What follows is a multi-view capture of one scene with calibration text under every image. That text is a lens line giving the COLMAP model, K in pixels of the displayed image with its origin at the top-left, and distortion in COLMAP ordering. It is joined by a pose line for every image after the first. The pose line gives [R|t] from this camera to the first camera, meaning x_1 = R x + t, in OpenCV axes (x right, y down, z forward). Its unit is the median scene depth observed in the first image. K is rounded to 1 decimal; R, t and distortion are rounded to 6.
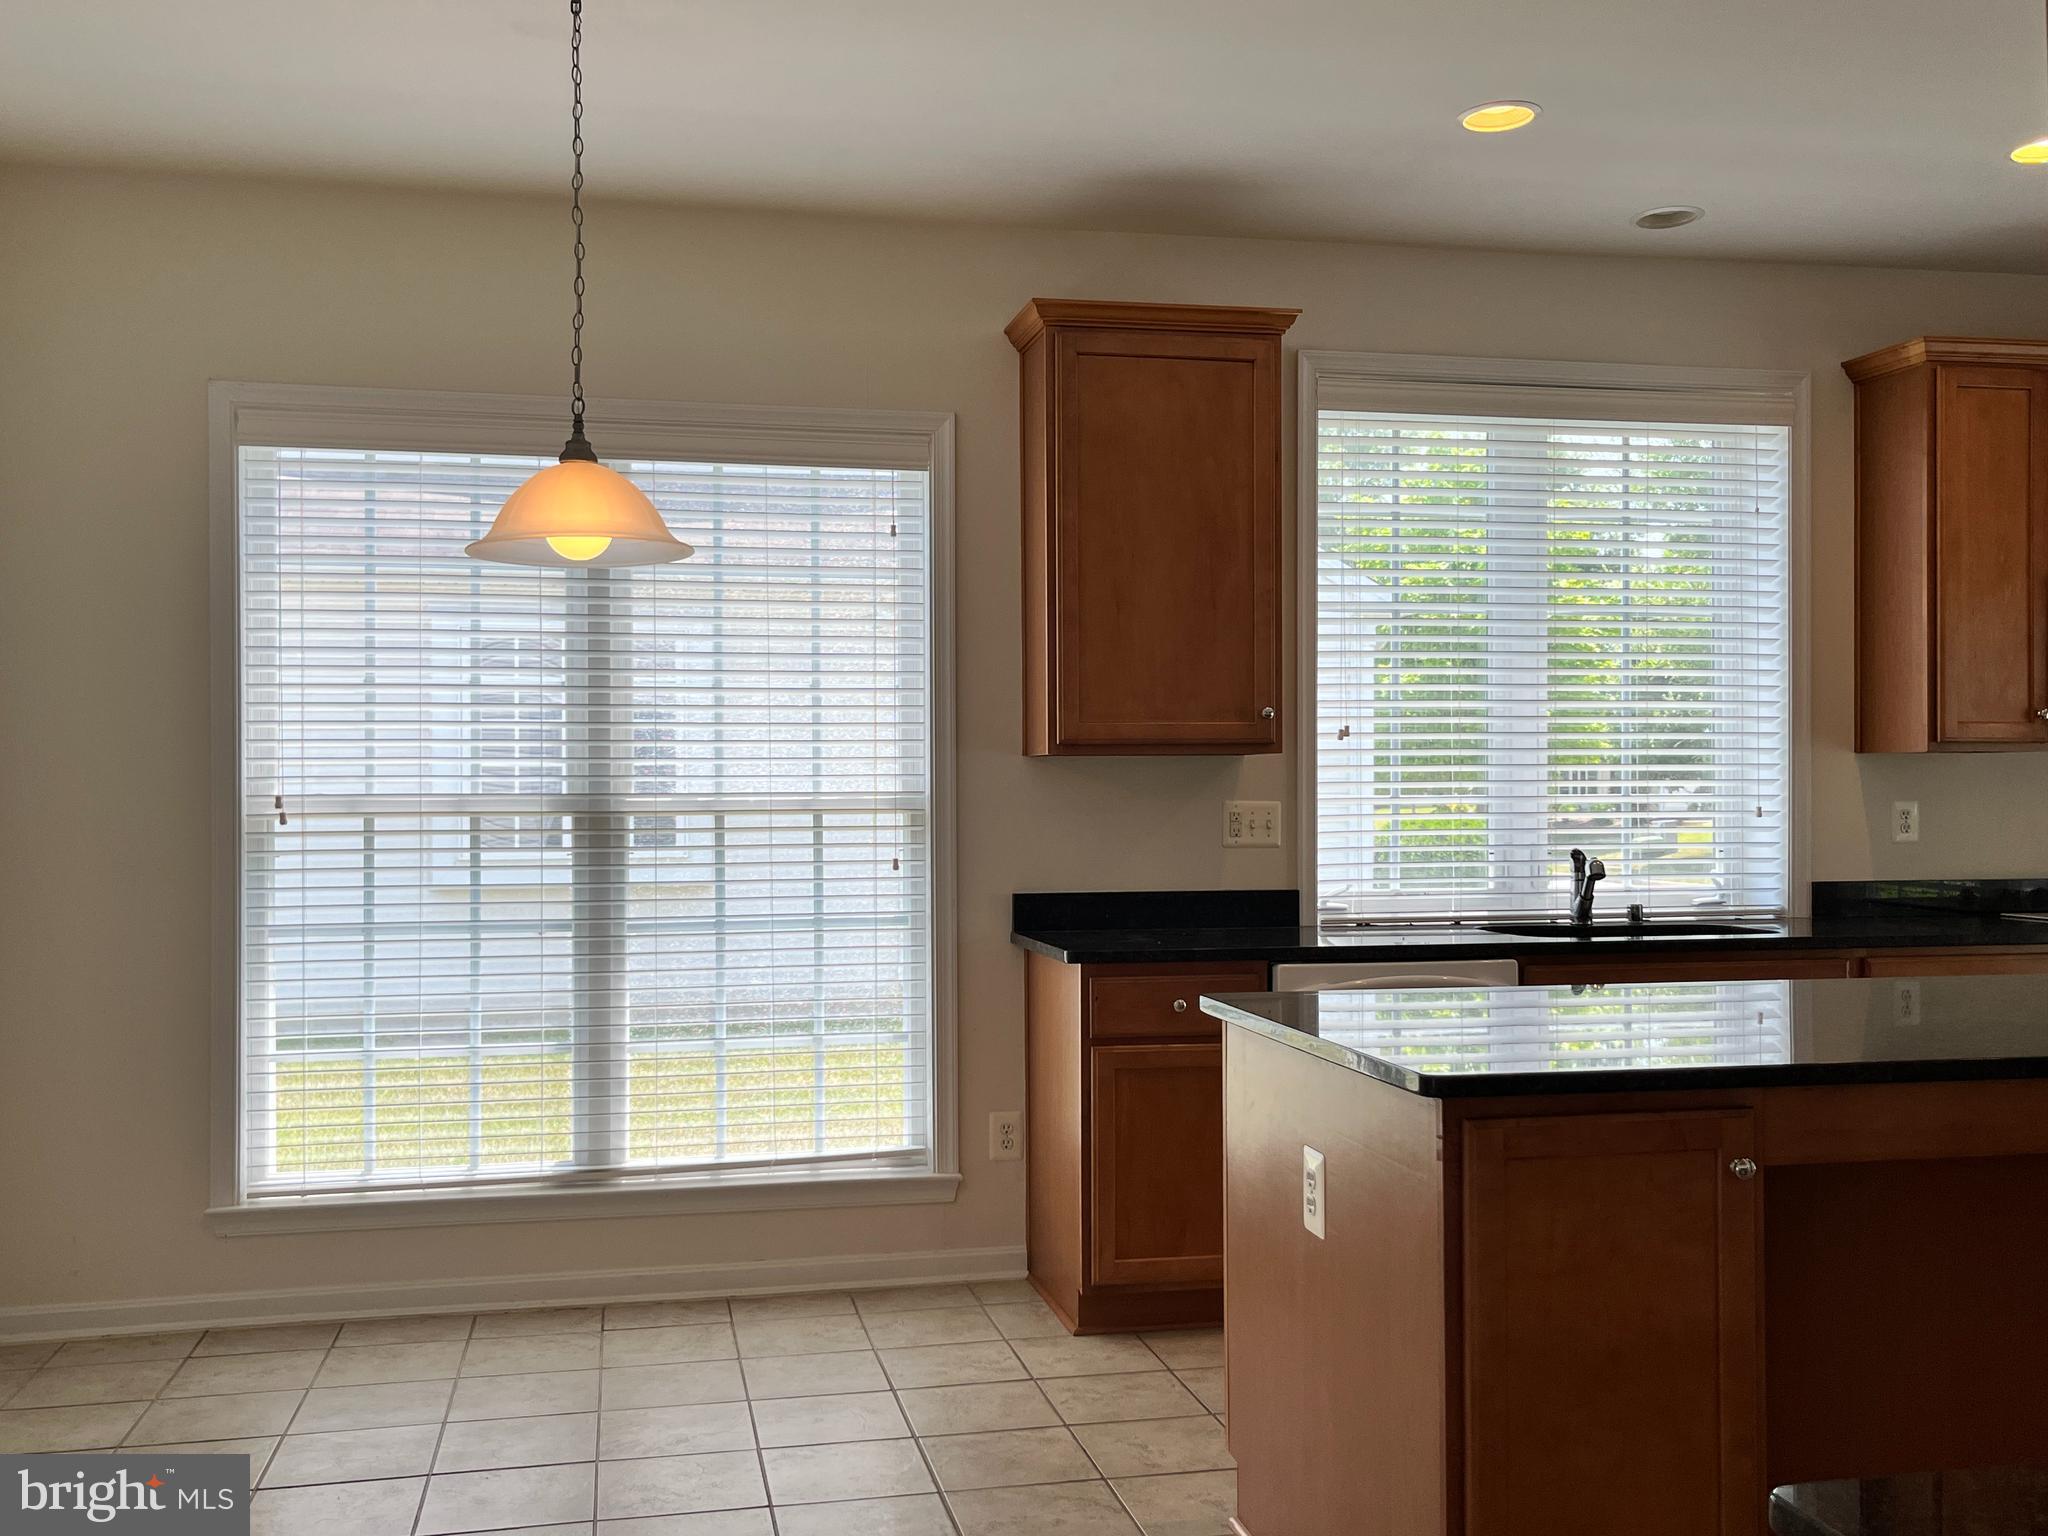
lens RADIAL K [[1917.7, 0, 1030.8], [0, 1917.7, 782.8], [0, 0, 1]] dist [0.034958, 0.000000]
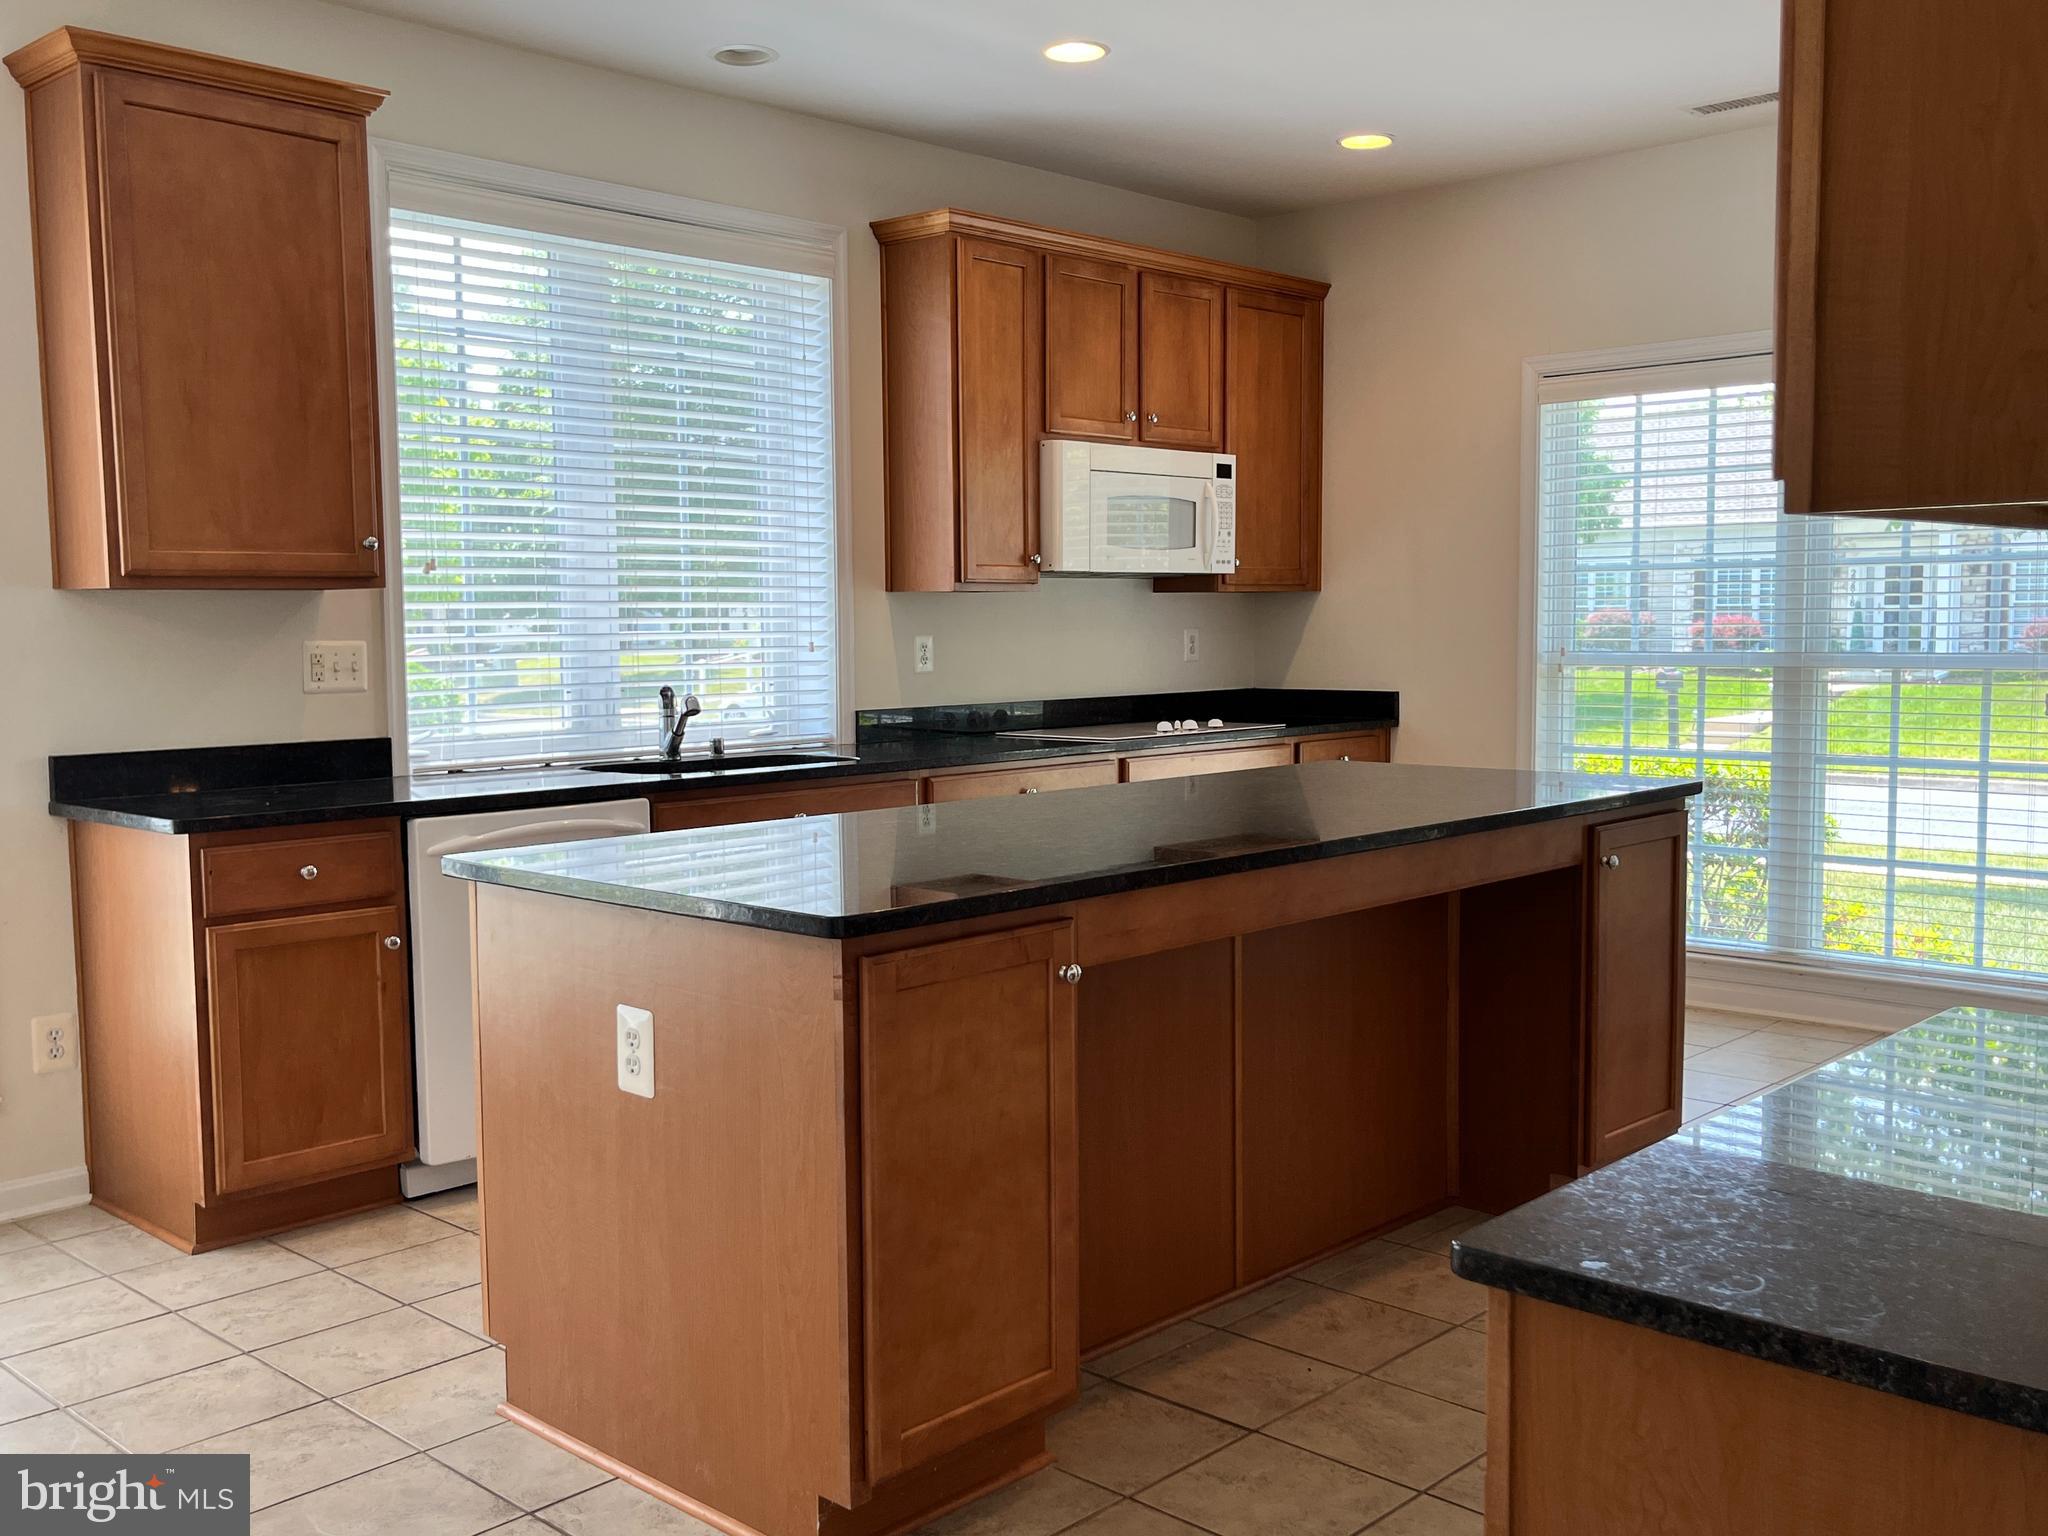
lens RADIAL K [[1917.7, 0, 1039.6], [0, 1917.7, 775.4], [0, 0, 1]] dist [0.034958, 0.000000]
pose [[0.819485, -0.050684, 0.570855, -0.132868], [0.003700, 0.996529, 0.083167, -0.001846], [-0.573088, -0.066042, 0.816828, 0.063541]]
